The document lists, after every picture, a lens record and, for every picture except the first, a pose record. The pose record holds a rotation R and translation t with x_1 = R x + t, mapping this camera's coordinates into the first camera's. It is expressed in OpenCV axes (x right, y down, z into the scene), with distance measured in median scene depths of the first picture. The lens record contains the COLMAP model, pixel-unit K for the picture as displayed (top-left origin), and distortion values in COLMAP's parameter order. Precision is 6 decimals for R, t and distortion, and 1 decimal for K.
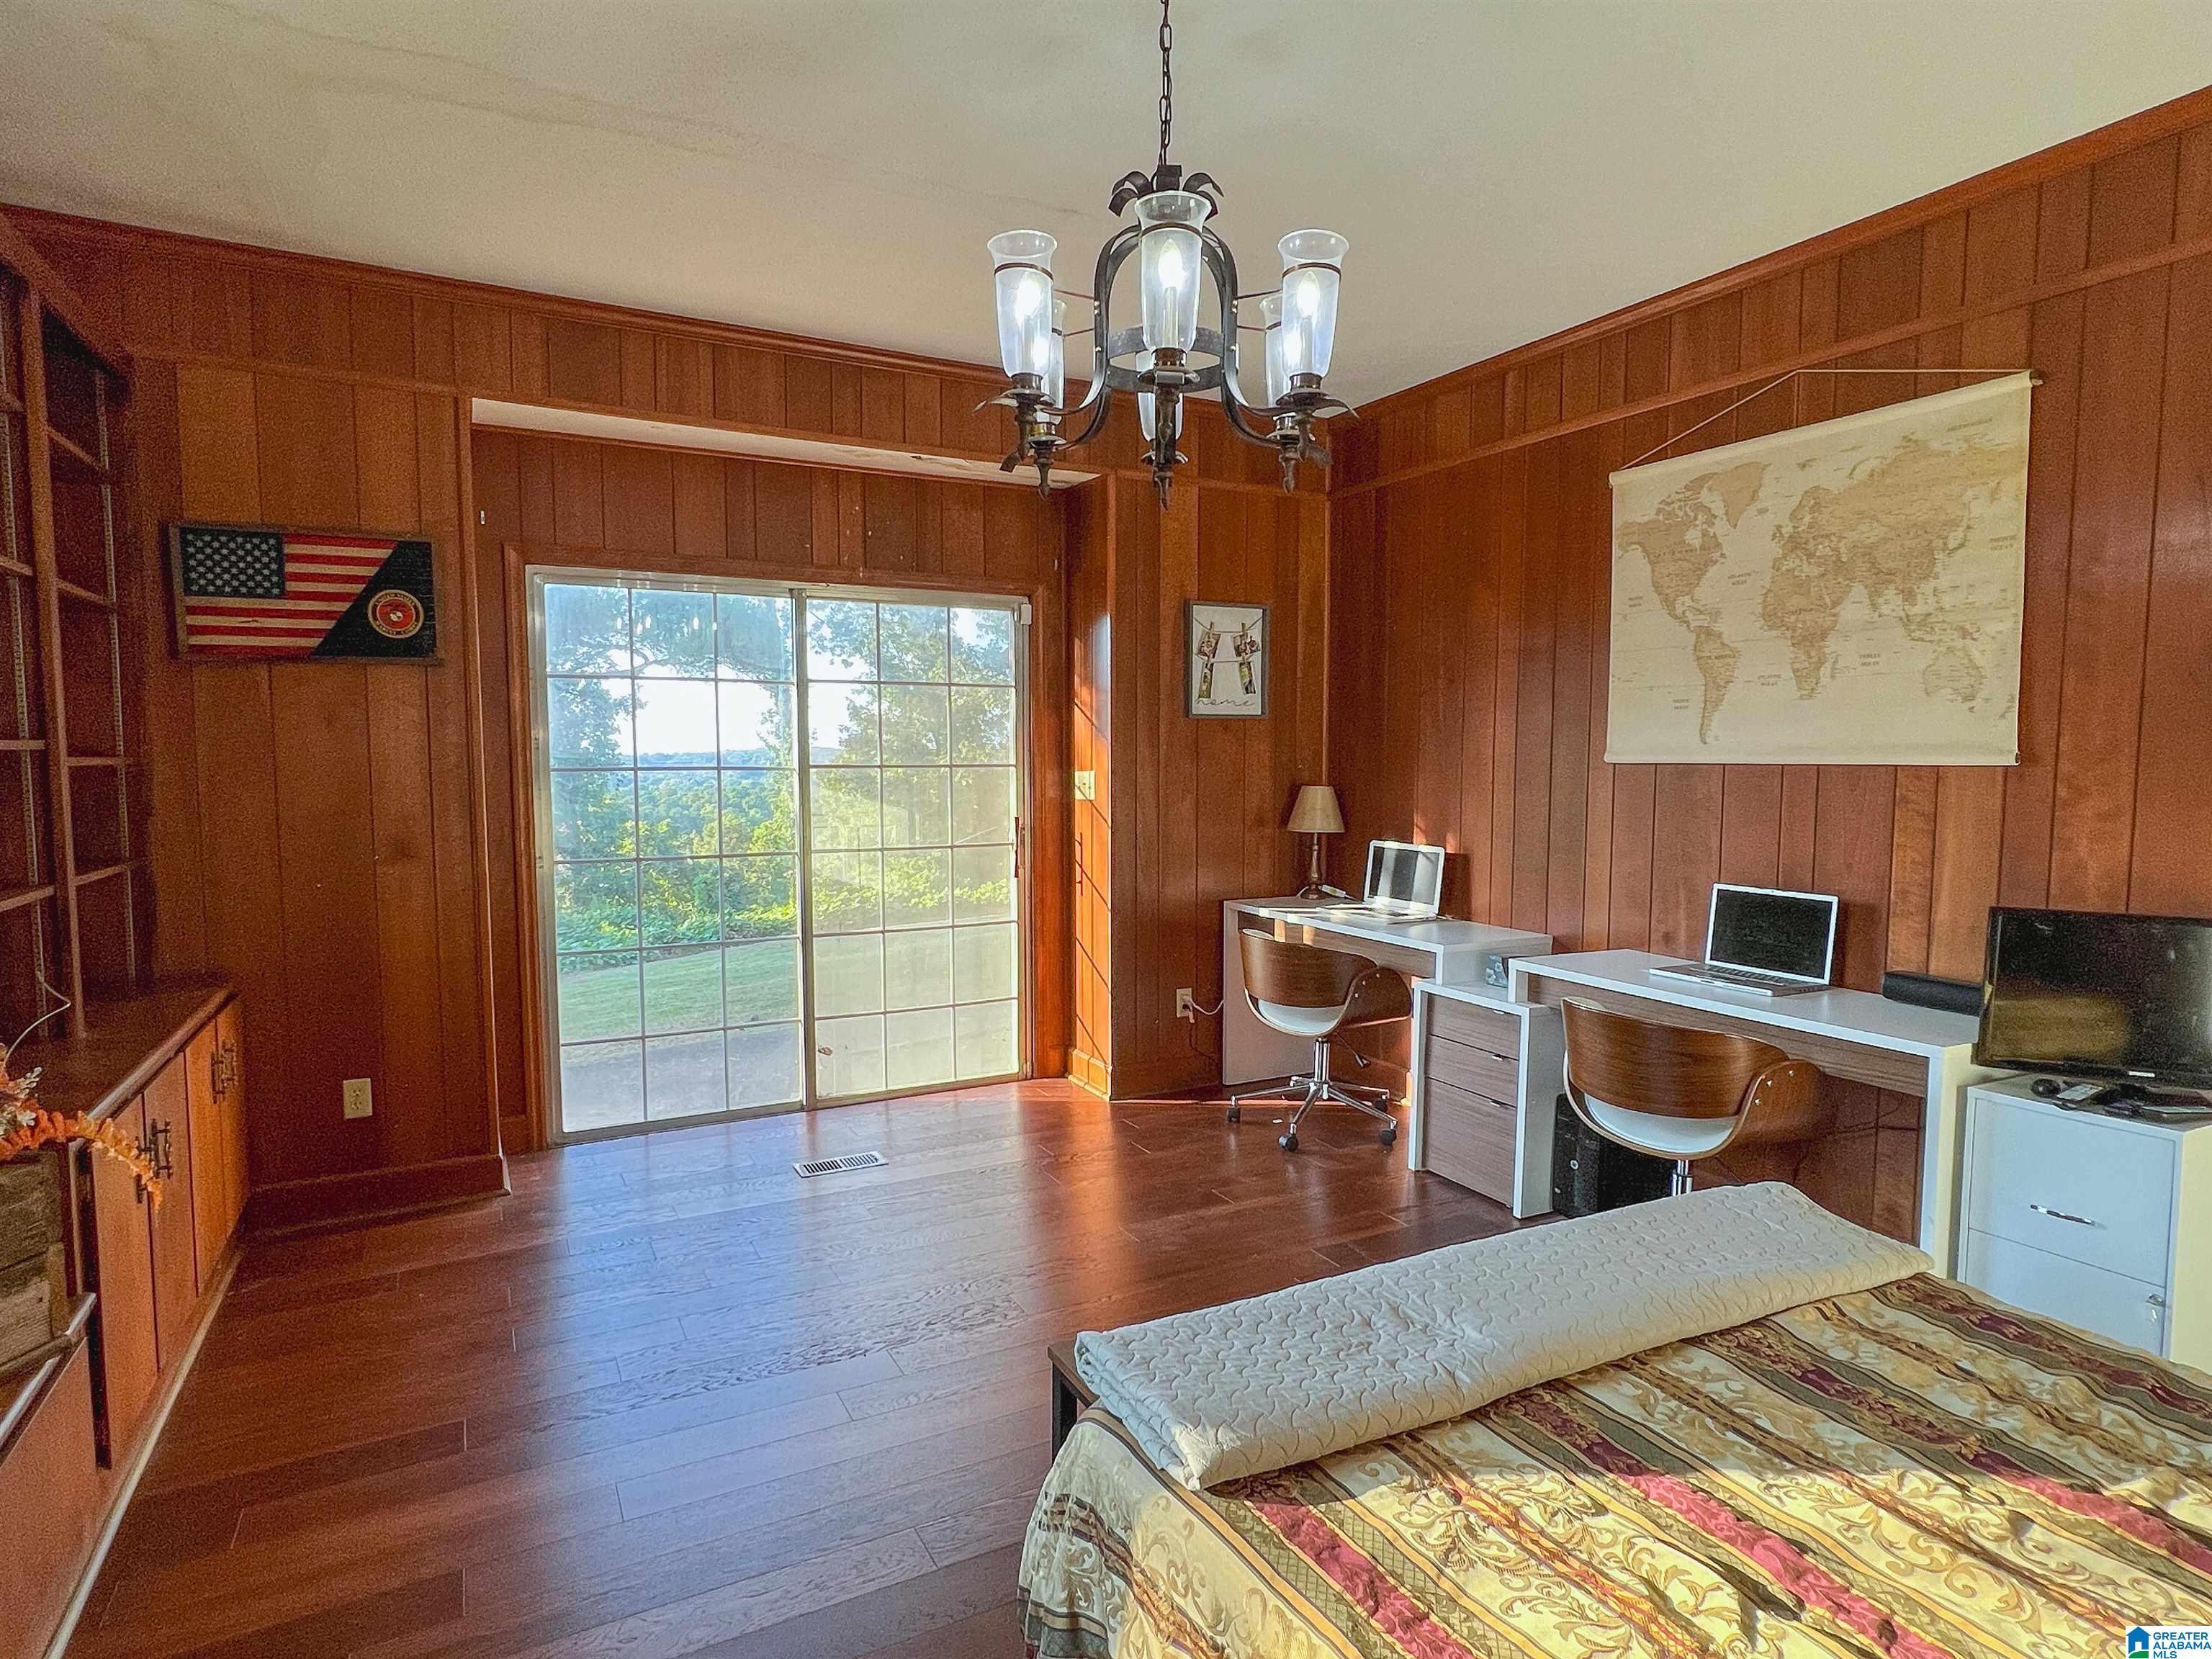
lens RADIAL K [[1205.4, 0, 1113.2], [0, 1205.4, 839.3], [0, 0, 1]] dist [-0.005005, -0.000363]
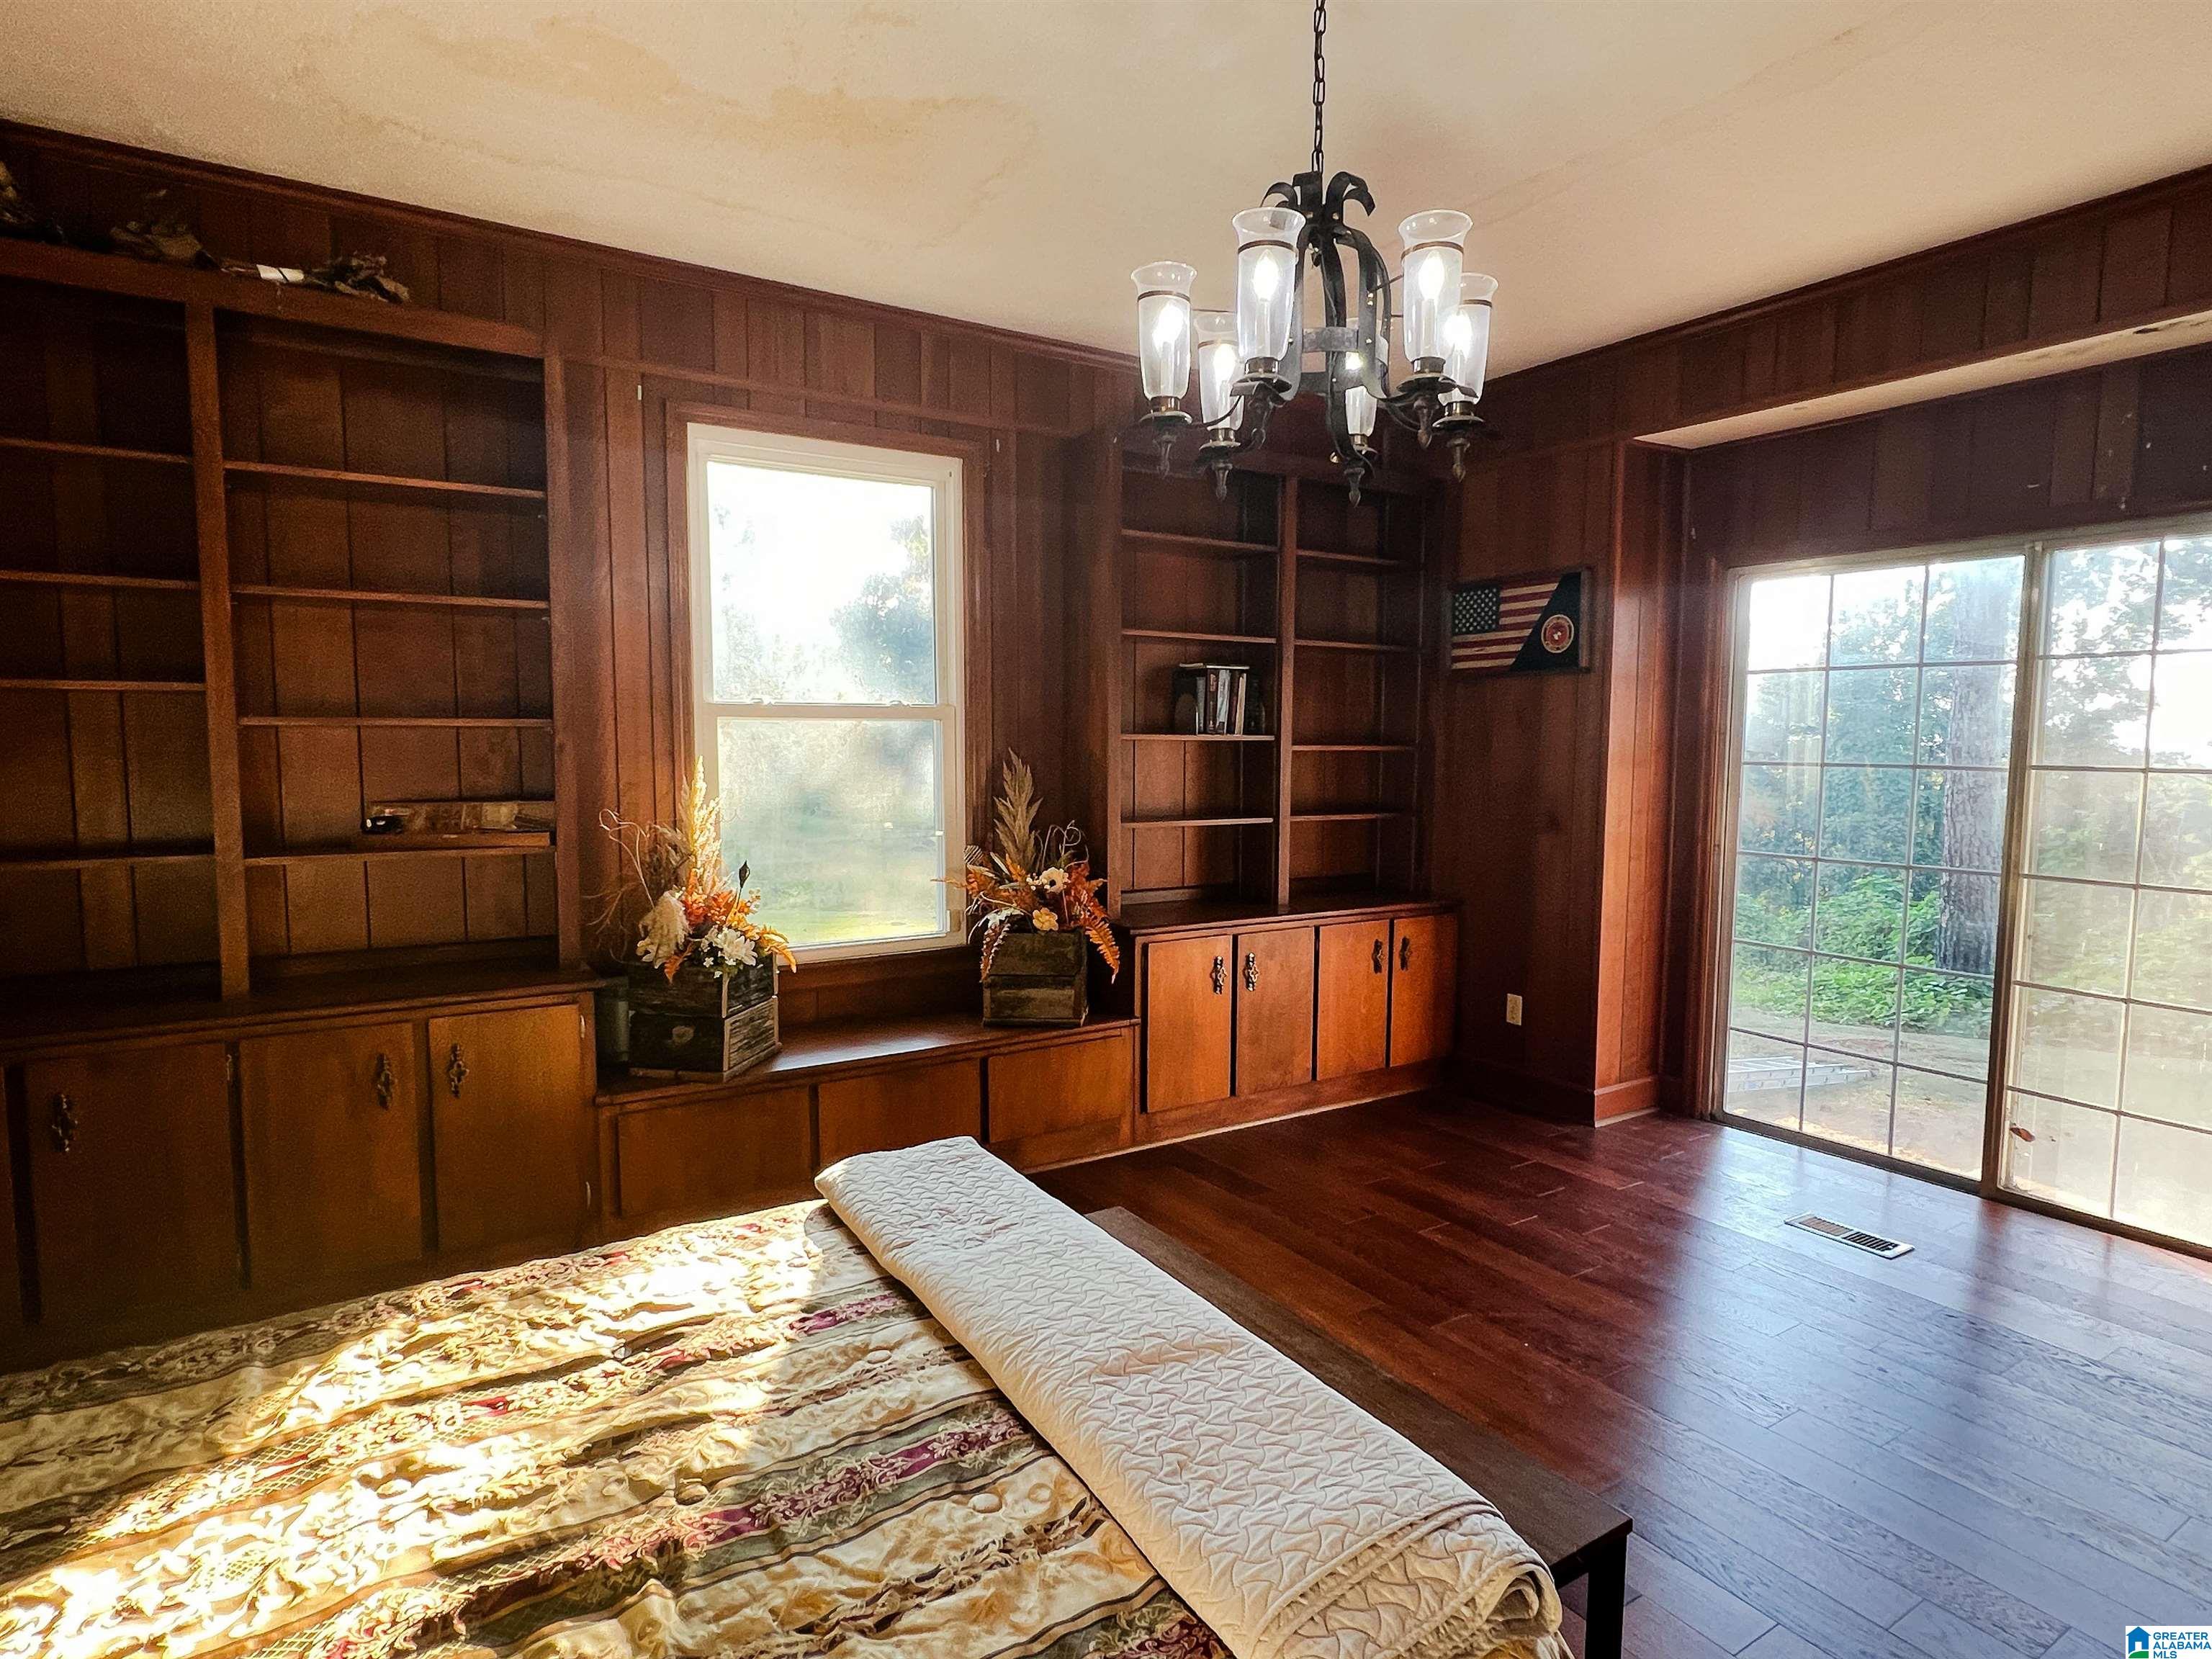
lens RADIAL K [[1205.4, 0, 1113.2], [0, 1205.4, 839.3], [0, 0, 1]] dist [-0.005005, -0.000363]
pose [[0.080590, 0.085865, -0.993042, 0.627964], [-0.078755, 0.993716, 0.079532, -0.038221], [0.993631, 0.071797, 0.086846, 0.447618]]
